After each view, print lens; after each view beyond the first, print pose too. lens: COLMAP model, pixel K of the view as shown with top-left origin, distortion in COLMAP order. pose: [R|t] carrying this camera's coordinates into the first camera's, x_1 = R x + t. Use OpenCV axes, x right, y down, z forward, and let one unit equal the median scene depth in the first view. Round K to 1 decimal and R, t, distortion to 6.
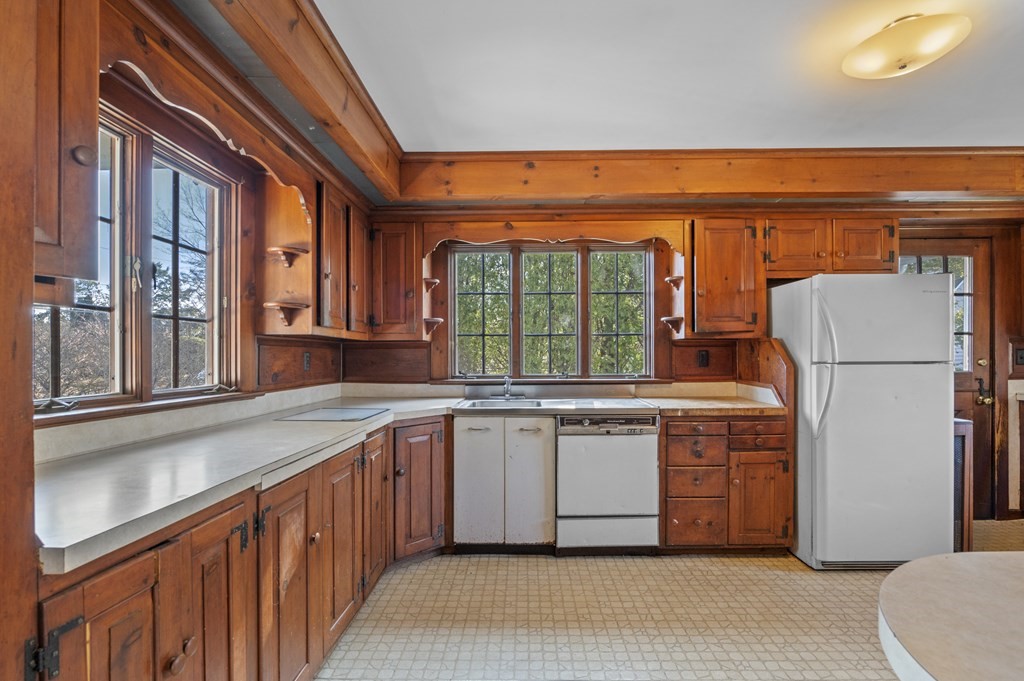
lens RADIAL K [[468.2, 0, 532.8], [0, 468.2, 353.8], [0, 0, 1]] dist [-0.005298, 0.000265]
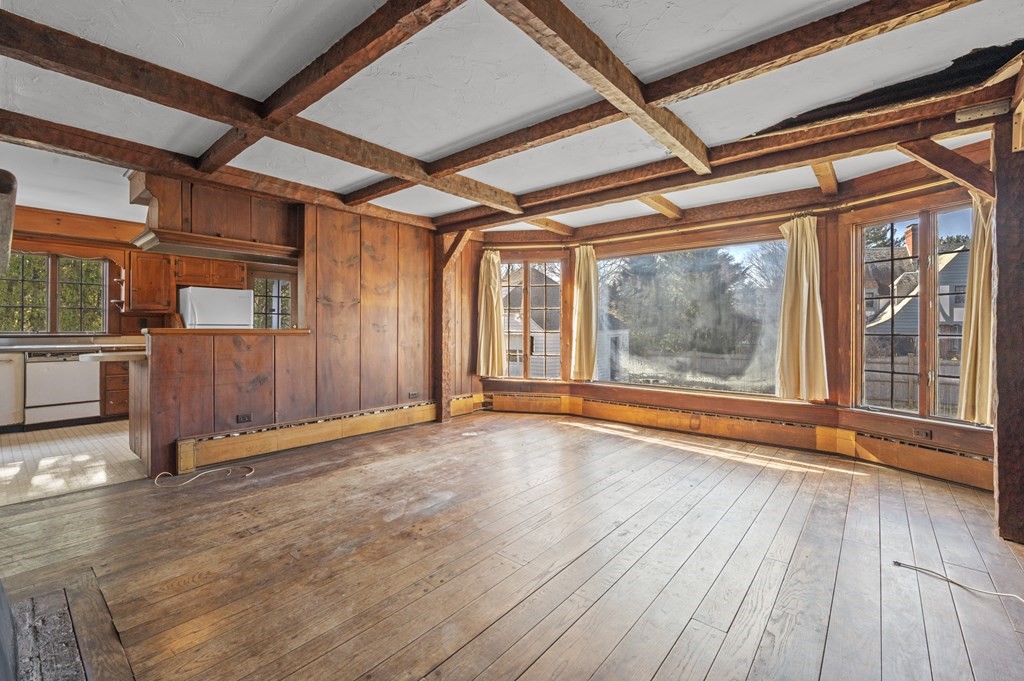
lens RADIAL K [[438.2, 0, 507.3], [0, 438.2, 327.4], [0, 0, 1]] dist [-0.004785, -0.001179]
pose [[0.655071, 0.009020, 0.755514, 0.000002], [-0.007968, 0.999956, -0.005030, 0.029376], [-0.755525, -0.002725, 0.655114, -1.507826]]
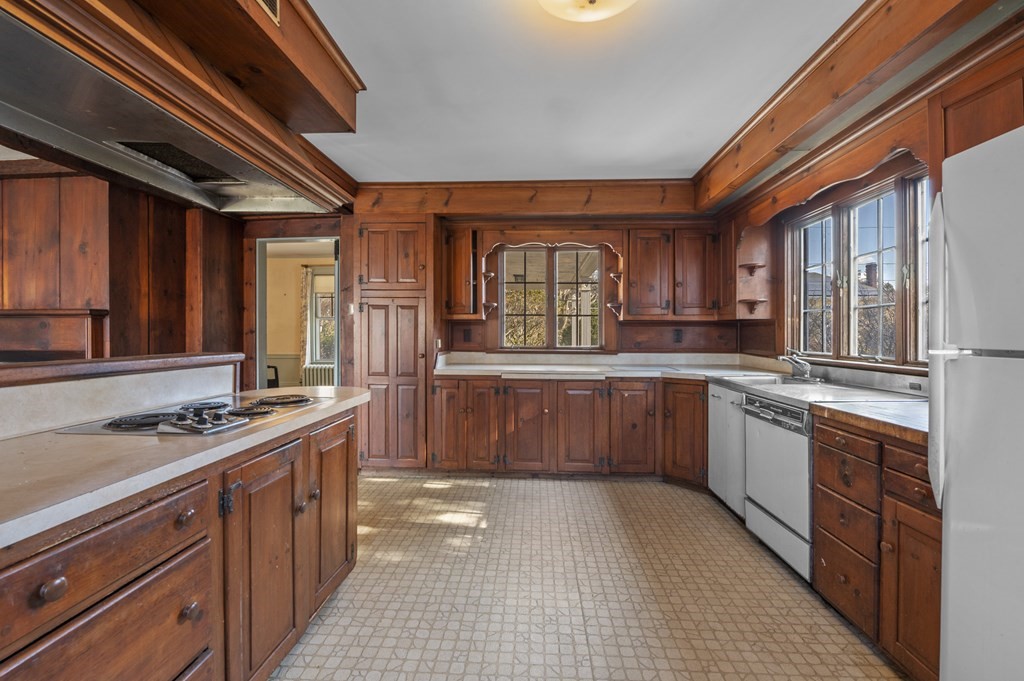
lens RADIAL K [[468.2, 0, 517.0], [0, 468.2, 336.7], [0, 0, 1]] dist [-0.005298, 0.000265]
pose [[-0.059445, 0.012542, -0.998153, 1.079576], [0.003845, 0.999917, 0.012335, -0.002015], [0.998224, -0.003104, -0.059488, 0.585257]]
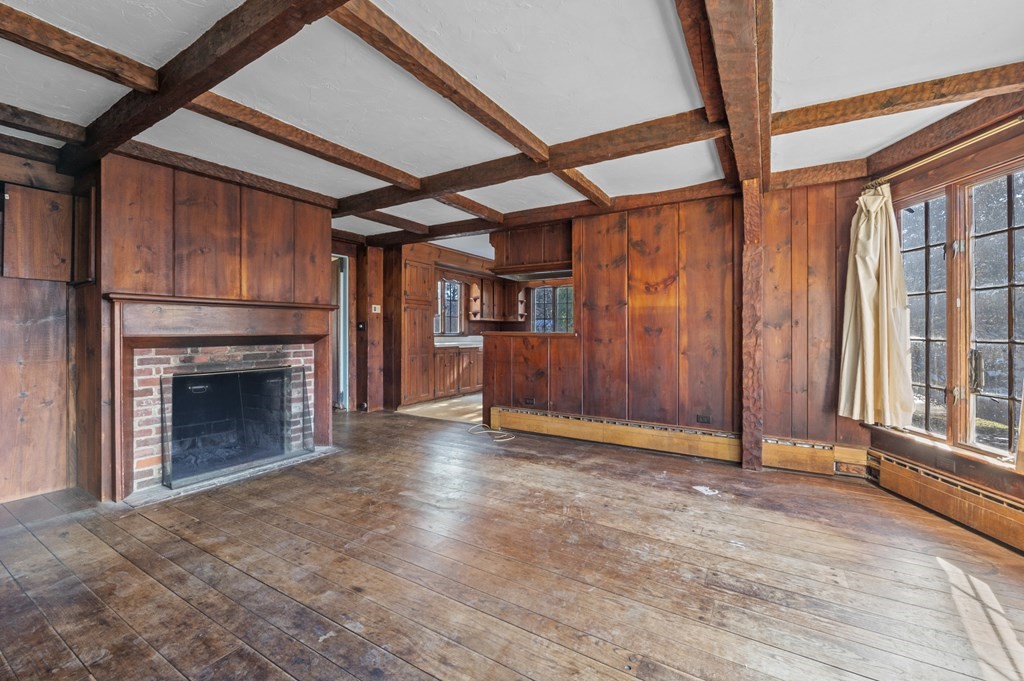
lens RADIAL K [[418.9, 0, 520.2], [0, 418.9, 329.9], [0, 0, 1]] dist [-0.000873, -0.000428]
pose [[0.858040, 0.007016, -0.513535, 1.302093], [-0.005063, 0.999974, 0.005203, 0.015887], [0.513558, -0.001864, 0.858053, -1.466691]]
